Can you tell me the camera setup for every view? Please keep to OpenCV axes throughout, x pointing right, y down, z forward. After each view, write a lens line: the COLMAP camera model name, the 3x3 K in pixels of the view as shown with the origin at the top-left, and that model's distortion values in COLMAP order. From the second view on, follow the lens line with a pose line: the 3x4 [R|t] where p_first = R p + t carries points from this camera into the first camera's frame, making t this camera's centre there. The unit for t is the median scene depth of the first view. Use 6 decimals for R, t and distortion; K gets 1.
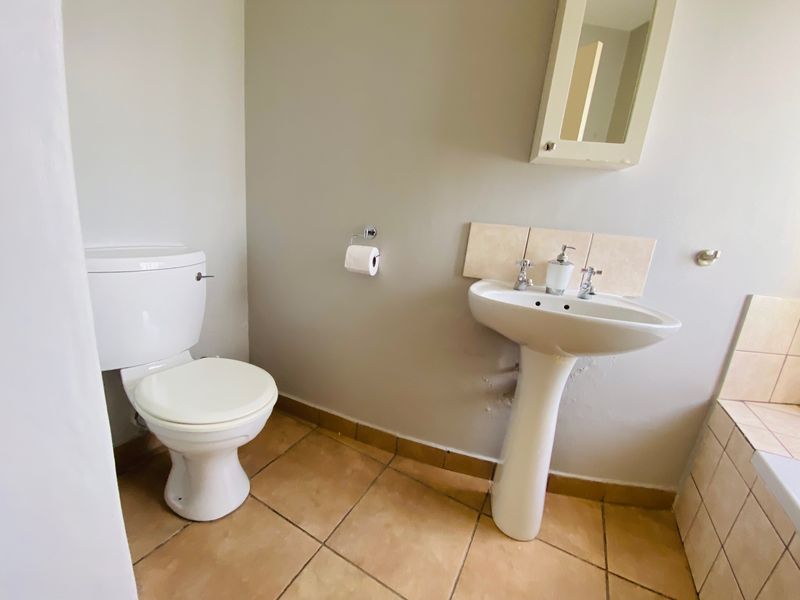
lens RADIAL K [[324.0, 0, 400.0], [0, 324.0, 300.0], [0, 0, 1]] dist [0.013699, -0.016594]
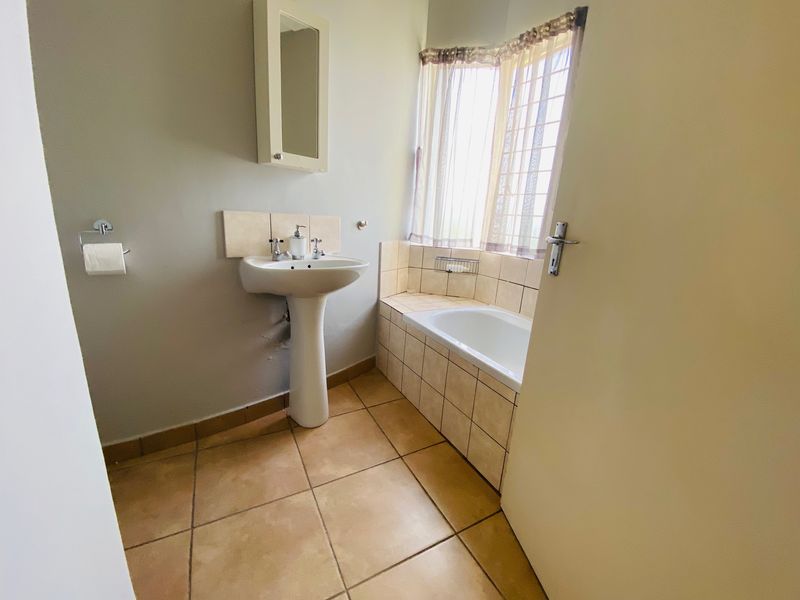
lens RADIAL K [[324.0, 0, 400.0], [0, 324.0, 300.0], [0, 0, 1]] dist [0.013699, -0.016594]
pose [[0.539127, -0.269267, 0.798021, -0.479108], [0.195920, 0.961618, 0.192108, -0.032678], [-0.819120, 0.052778, 0.571189, -0.185440]]
